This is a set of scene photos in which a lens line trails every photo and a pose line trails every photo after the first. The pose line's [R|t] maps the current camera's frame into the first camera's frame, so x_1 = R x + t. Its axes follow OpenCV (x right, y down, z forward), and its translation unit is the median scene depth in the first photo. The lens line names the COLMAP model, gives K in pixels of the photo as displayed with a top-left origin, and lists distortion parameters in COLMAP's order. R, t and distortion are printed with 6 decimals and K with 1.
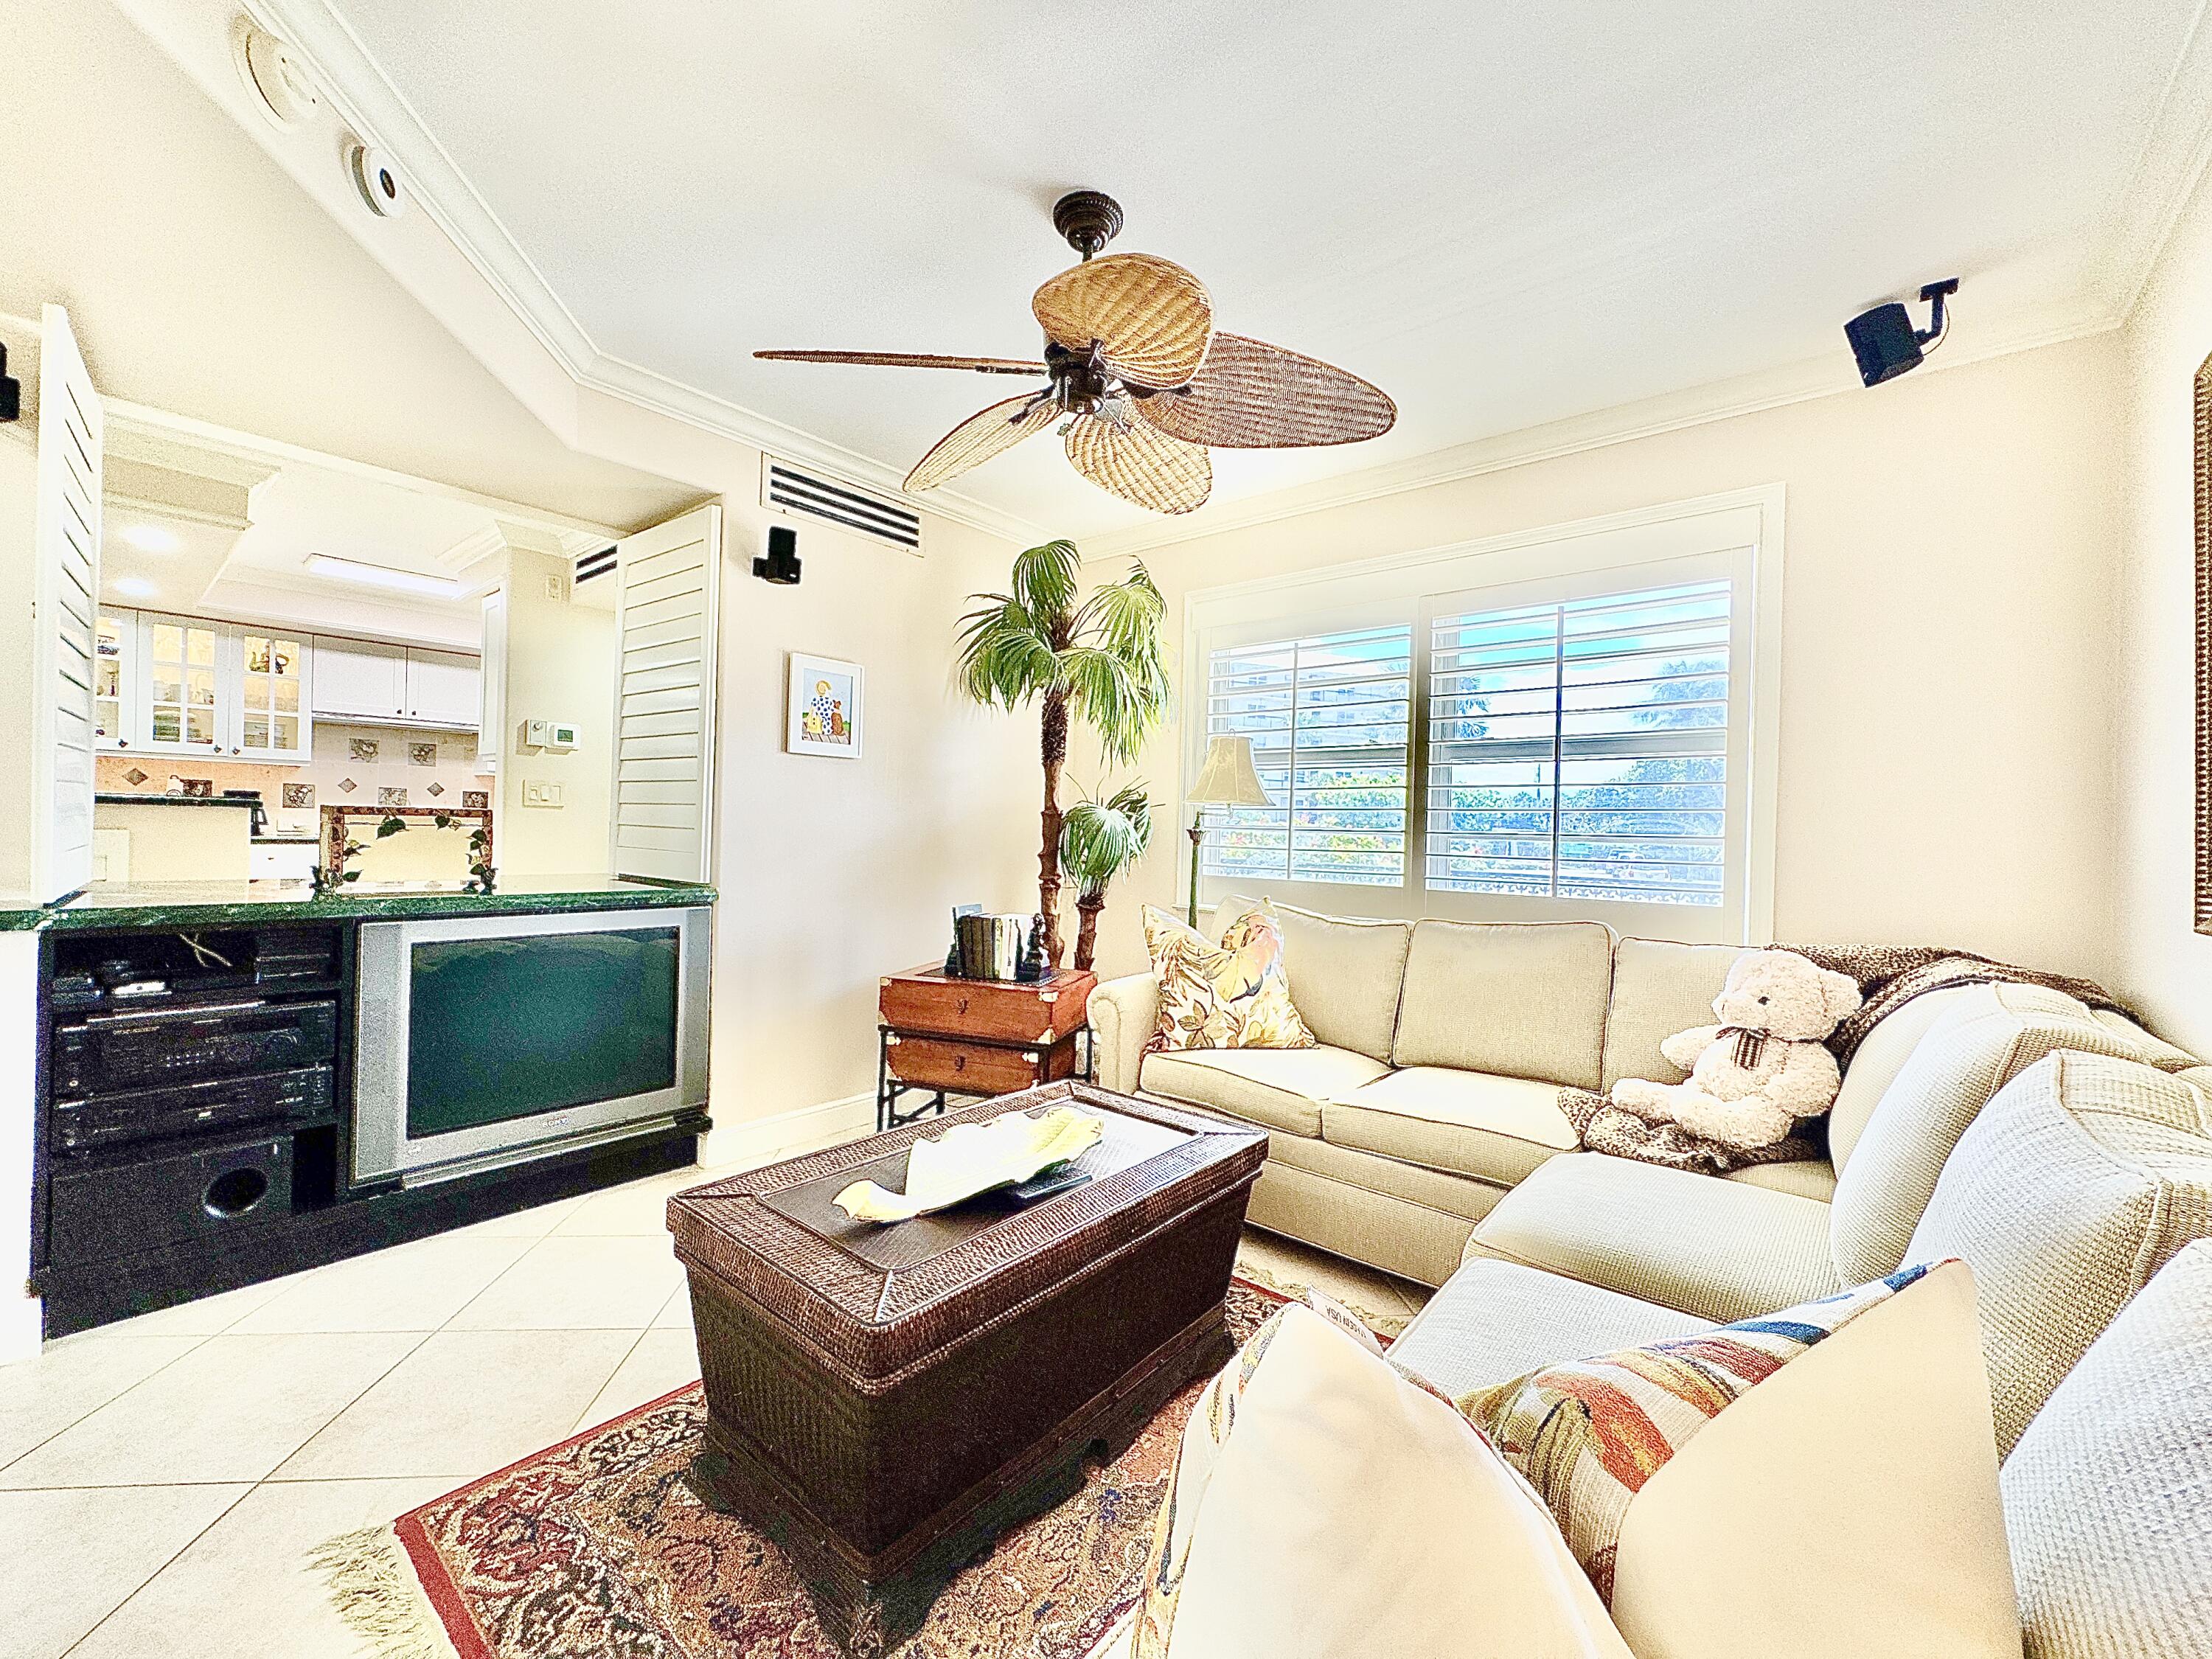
lens RADIAL K [[881.7, 0, 1097.9], [0, 881.7, 828.4], [0, 0, 1]] dist [-0.003638, 0.001493]
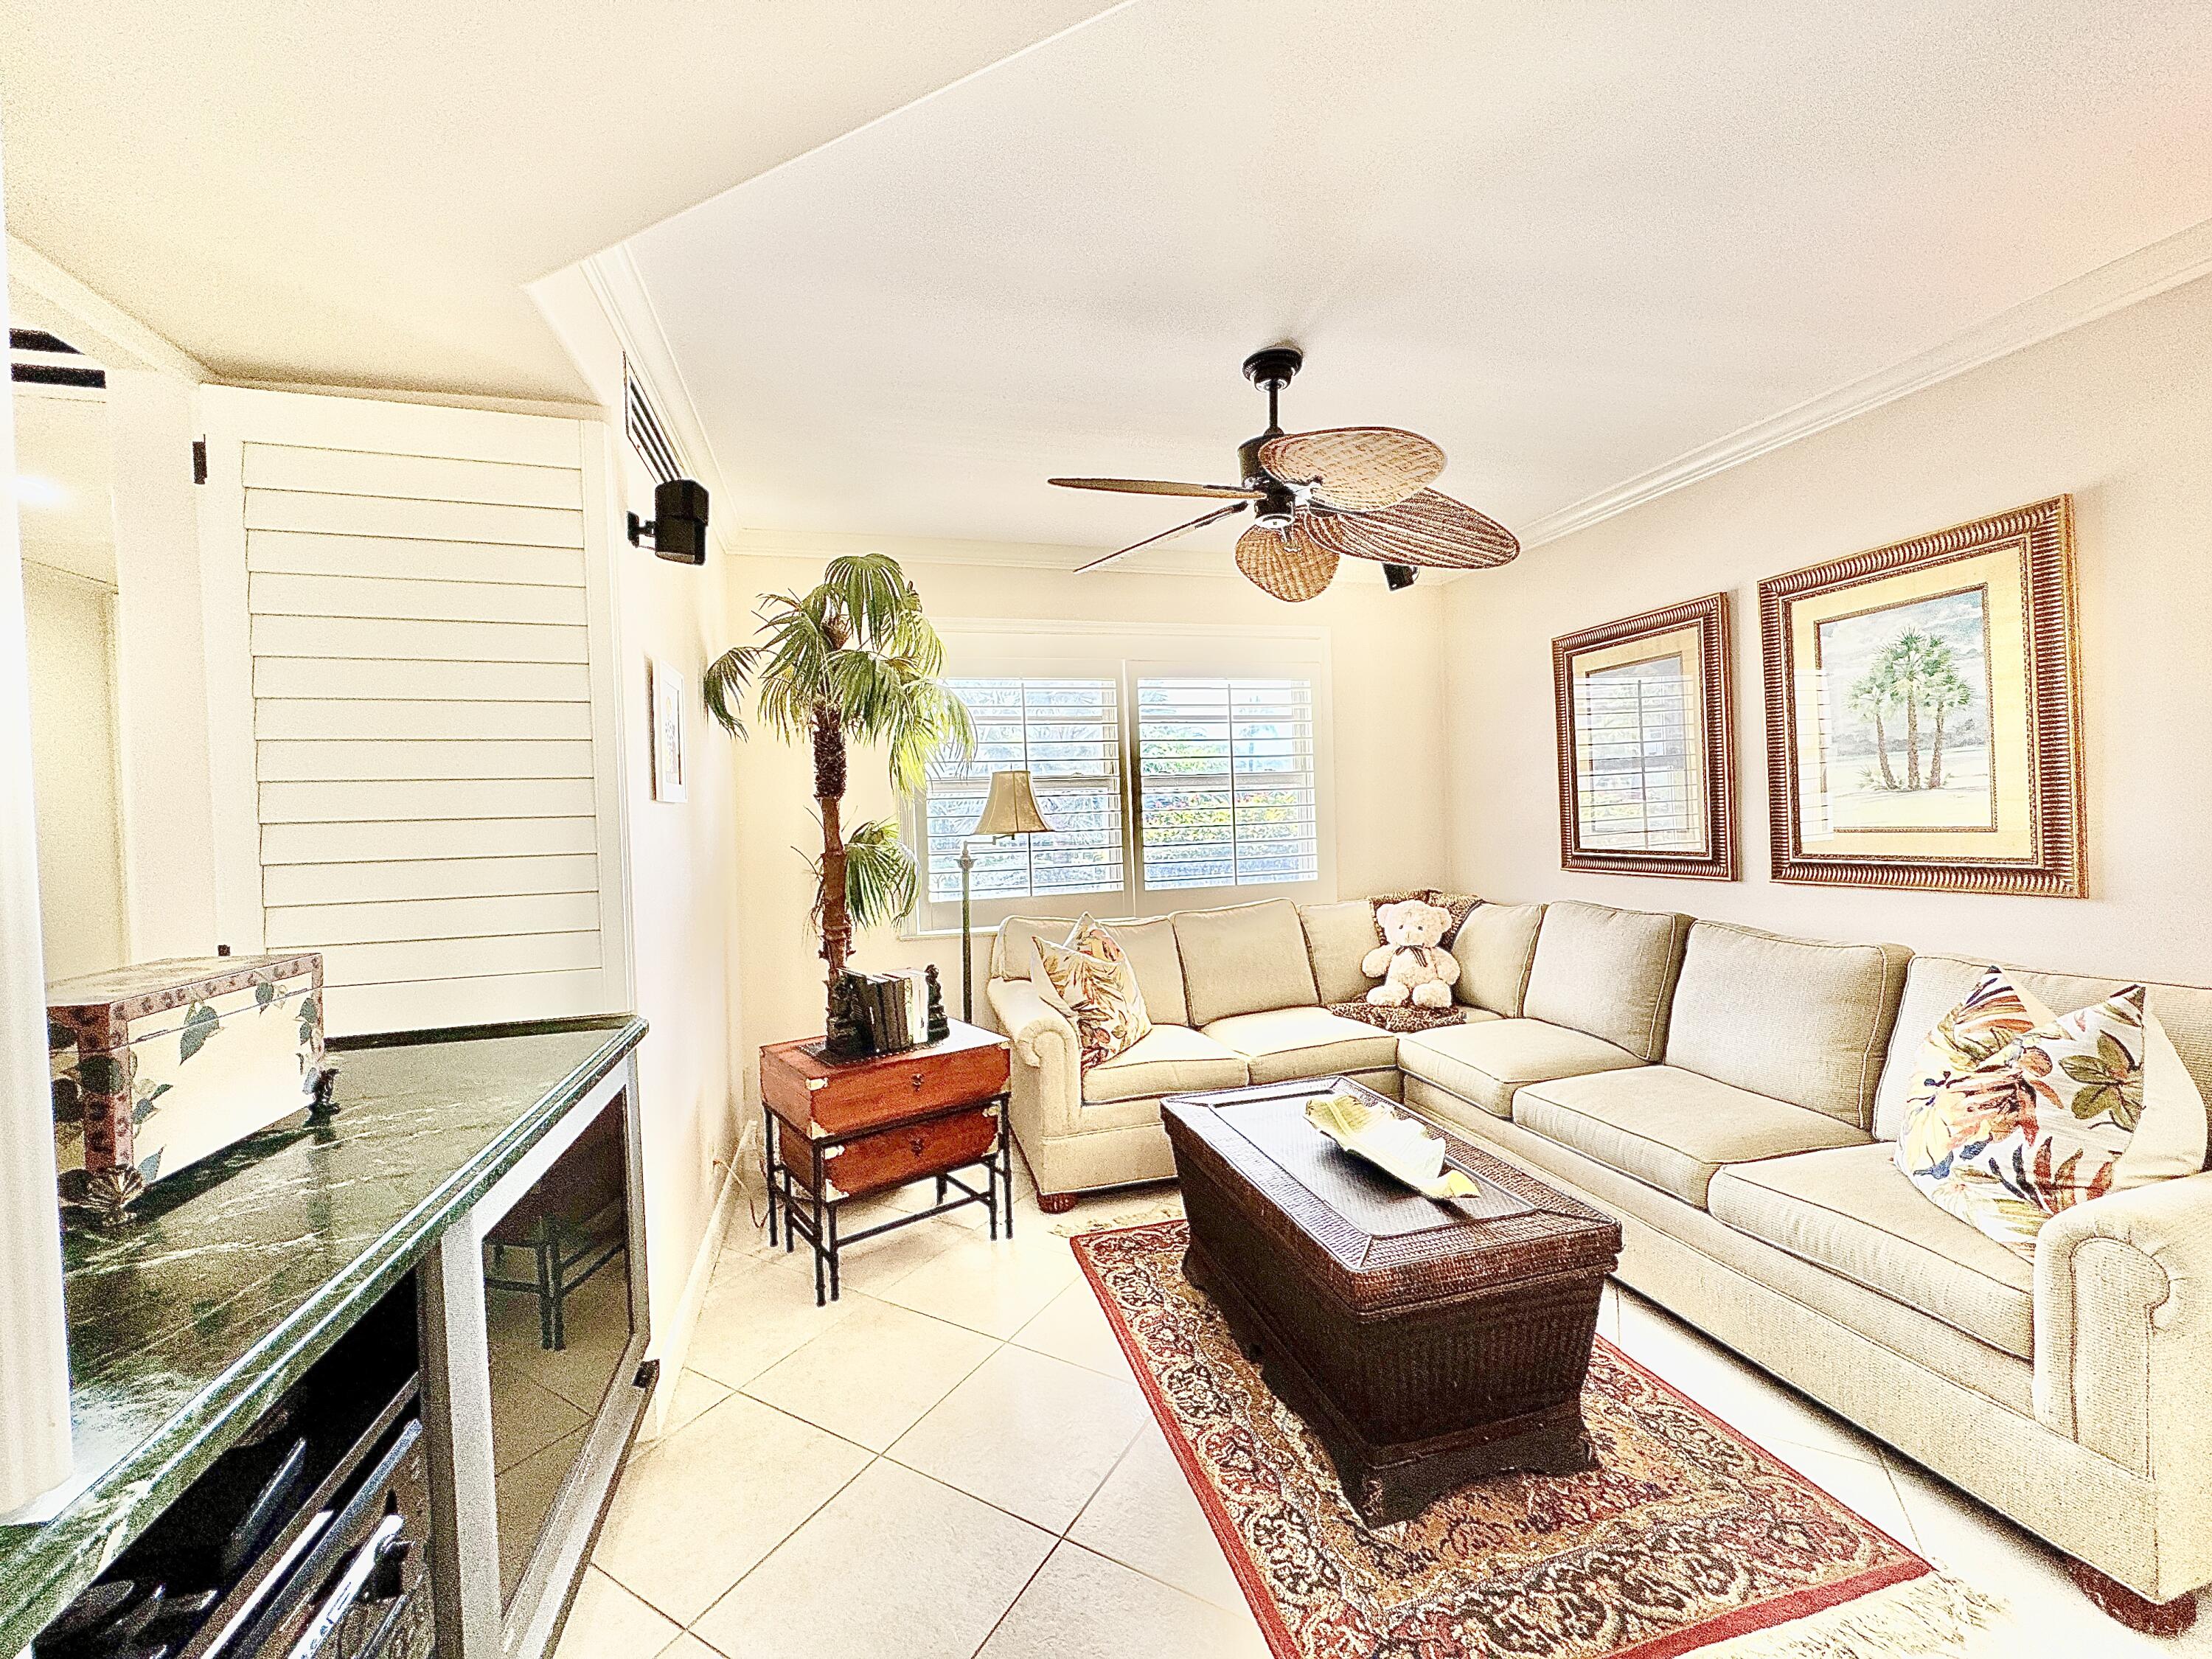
lens RADIAL K [[881.7, 0, 1101.7], [0, 881.7, 833.0], [0, 0, 1]] dist [-0.003638, 0.001493]
pose [[0.567225, -0.063955, 0.821076, -0.741536], [0.046432, 0.997878, 0.045650, -0.079075], [-0.822253, 0.012230, 0.568991, 0.329968]]
